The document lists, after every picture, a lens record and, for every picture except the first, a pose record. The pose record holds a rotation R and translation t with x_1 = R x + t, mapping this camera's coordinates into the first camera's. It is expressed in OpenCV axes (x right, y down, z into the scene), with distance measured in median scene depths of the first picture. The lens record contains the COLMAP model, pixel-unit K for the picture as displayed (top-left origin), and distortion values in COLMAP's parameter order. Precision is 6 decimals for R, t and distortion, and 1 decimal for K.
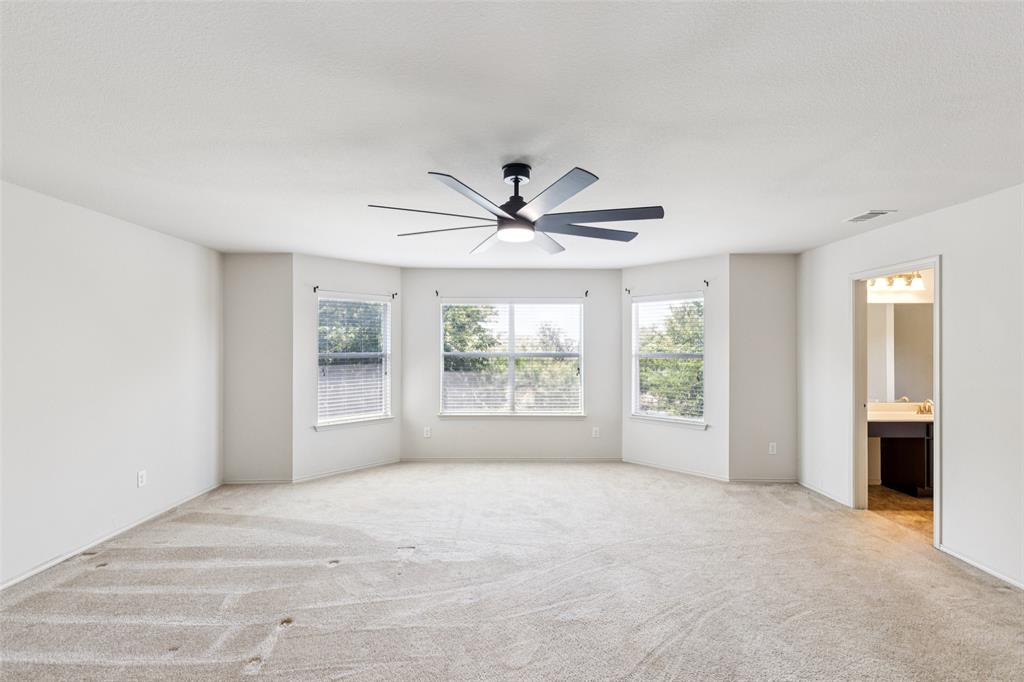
lens RADIAL K [[458.0, 0, 513.9], [0, 458.0, 345.7], [0, 0, 1]] dist [0.003138, -0.001532]
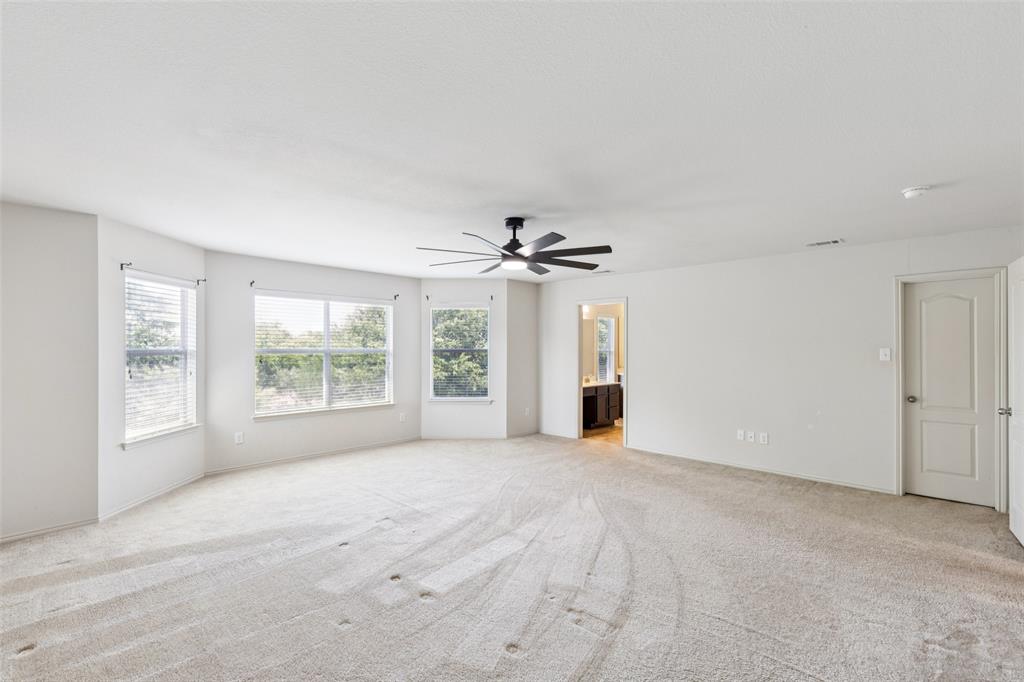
lens RADIAL K [[458.0, 0, 513.9], [0, 458.0, 345.7], [0, 0, 1]] dist [0.003138, -0.001532]
pose [[0.698406, 0.002414, 0.715697, -0.554642], [-0.003798, 0.999993, 0.000334, 0.008119], [-0.715691, -0.002951, 0.698411, -0.012377]]
